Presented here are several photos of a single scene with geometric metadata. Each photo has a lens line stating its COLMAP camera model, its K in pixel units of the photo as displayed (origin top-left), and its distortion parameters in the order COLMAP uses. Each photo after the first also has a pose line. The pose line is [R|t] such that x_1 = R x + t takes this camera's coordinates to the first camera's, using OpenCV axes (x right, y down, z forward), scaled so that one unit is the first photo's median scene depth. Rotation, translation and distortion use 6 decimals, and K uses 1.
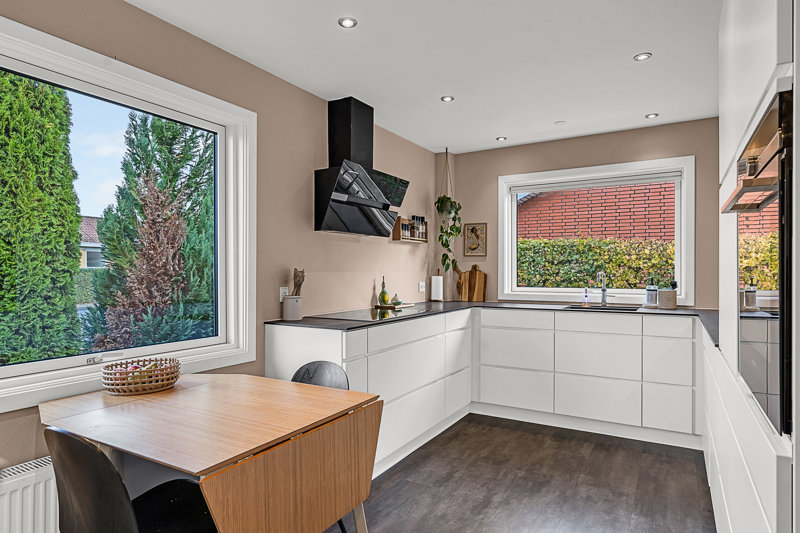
lens RADIAL K [[452.7, 0, 400.9], [0, 452.7, 267.8], [0, 0, 1]] dist [0.005296, 0.000559]
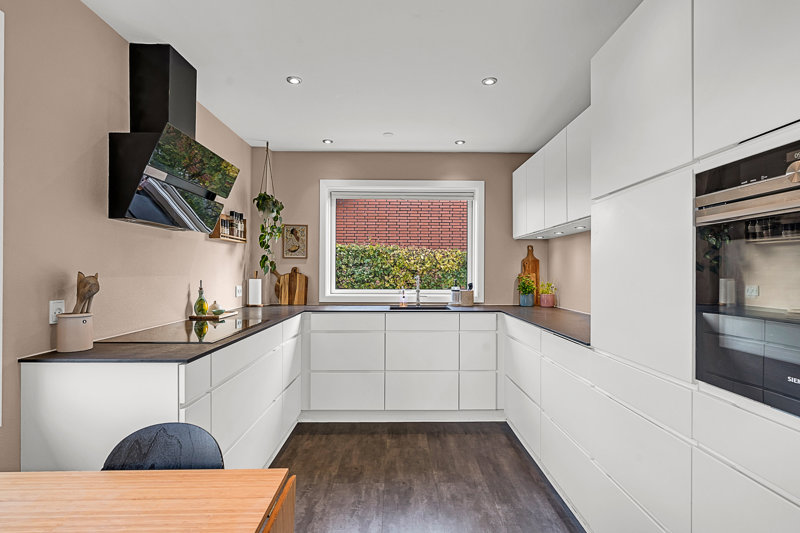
lens RADIAL K [[388.5, 0, 399.4], [0, 388.5, 270.7], [0, 0, 1]] dist [-0.005843, 0.002038]
pose [[0.856657, 0.004917, 0.515863, -0.096636], [-0.007704, 0.999965, 0.003263, -0.004576], [-0.515829, -0.006769, 0.856665, 0.210209]]
